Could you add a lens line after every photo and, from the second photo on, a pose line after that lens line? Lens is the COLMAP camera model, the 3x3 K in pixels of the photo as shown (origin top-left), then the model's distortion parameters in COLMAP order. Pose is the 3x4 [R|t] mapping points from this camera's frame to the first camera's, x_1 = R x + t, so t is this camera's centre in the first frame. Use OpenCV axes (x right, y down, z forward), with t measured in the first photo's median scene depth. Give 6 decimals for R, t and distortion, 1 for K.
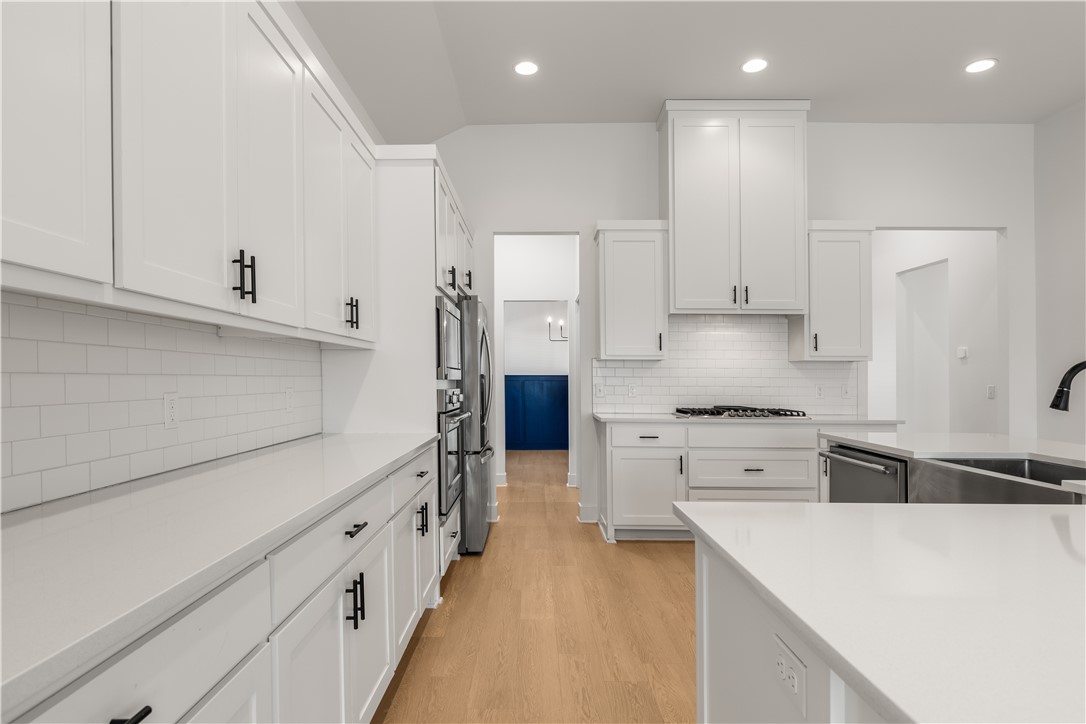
lens RADIAL K [[591.1, 0, 538.1], [0, 591.1, 371.3], [0, 0, 1]] dist [0.015939, 0.000169]
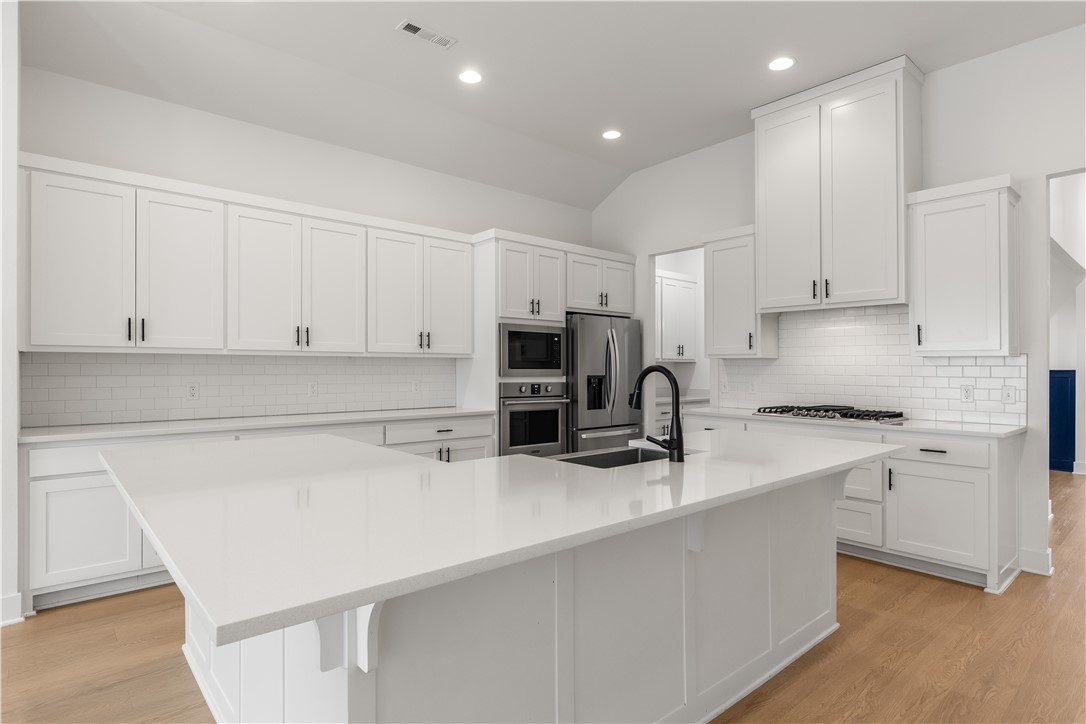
lens RADIAL K [[572.1, 0, 539.6], [0, 572.1, 366.4], [0, 0, 1]] dist [0.001210, -0.006227]
pose [[0.656907, -0.004944, -0.753956, 0.744202], [0.006510, 0.999978, -0.000885, -0.007051], [0.753944, -0.004327, 0.656925, 0.056537]]
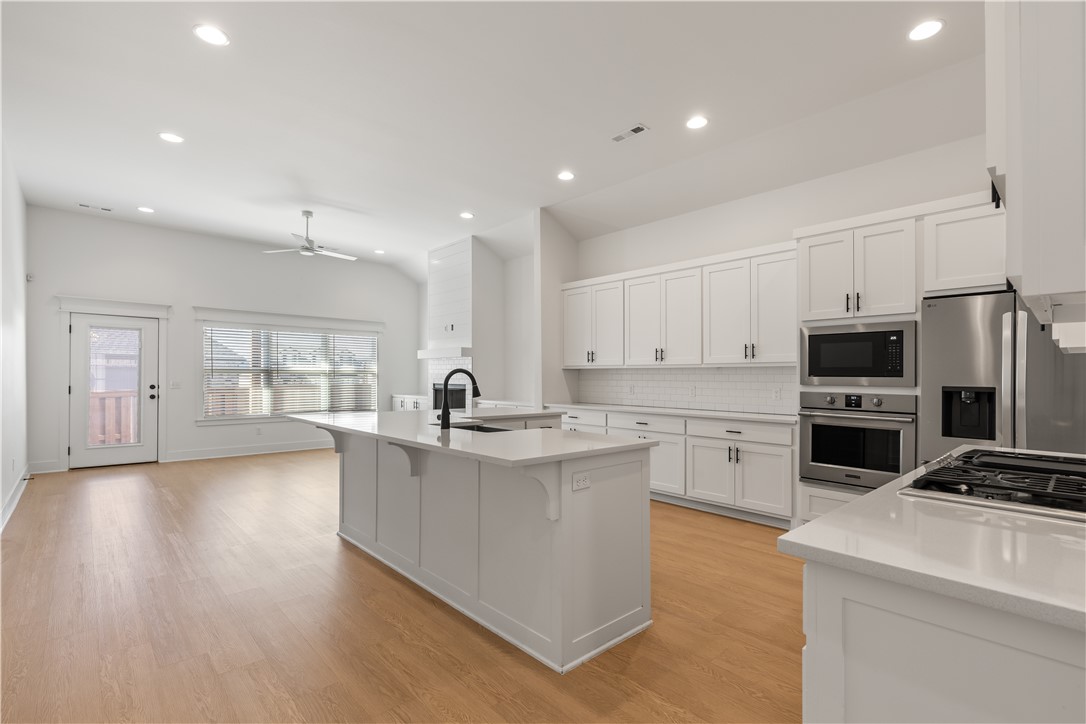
lens RADIAL K [[498.3, 0, 541.5], [0, 498.3, 374.9], [0, 0, 1]] dist [0.001553, -0.000287]
pose [[-0.735313, -0.017558, -0.677500, 0.815872], [-0.008085, 0.999820, -0.017136, 0.011868], [0.677680, -0.007123, -0.735323, 1.043142]]
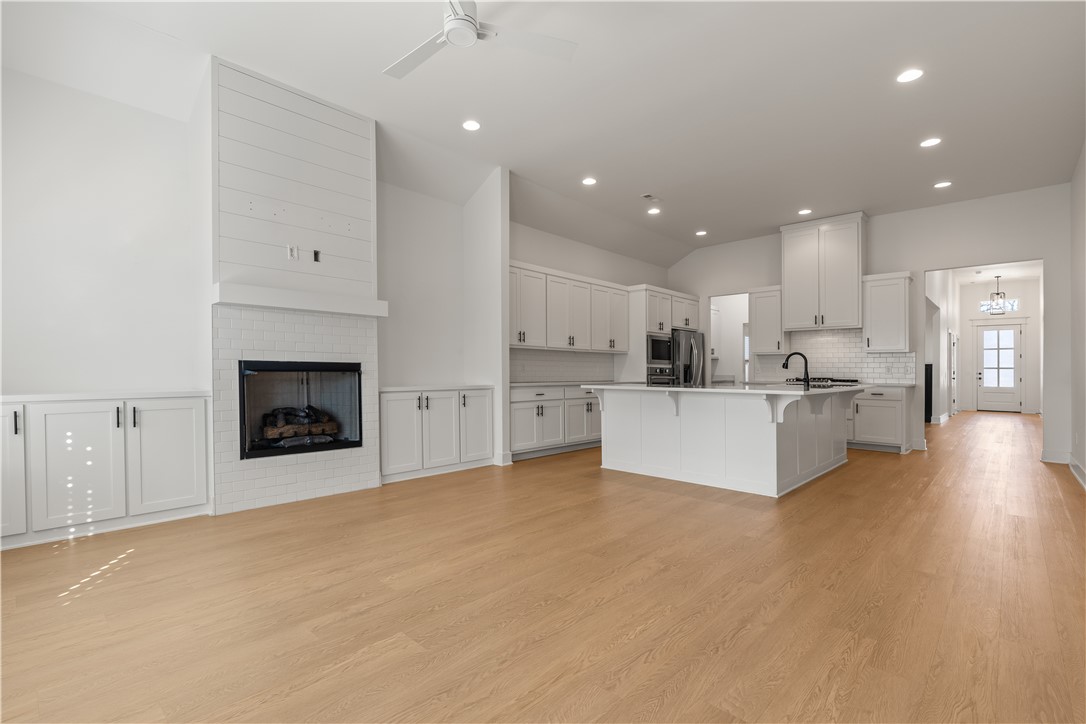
lens RADIAL K [[495.0, 0, 537.4], [0, 495.0, 370.6], [0, 0, 1]] dist [0.004881, -0.000810]
pose [[0.722938, -0.001084, -0.690913, 0.804102], [0.003206, 0.999993, 0.001785, 0.031617], [0.690906, -0.003506, 0.722936, -0.818512]]
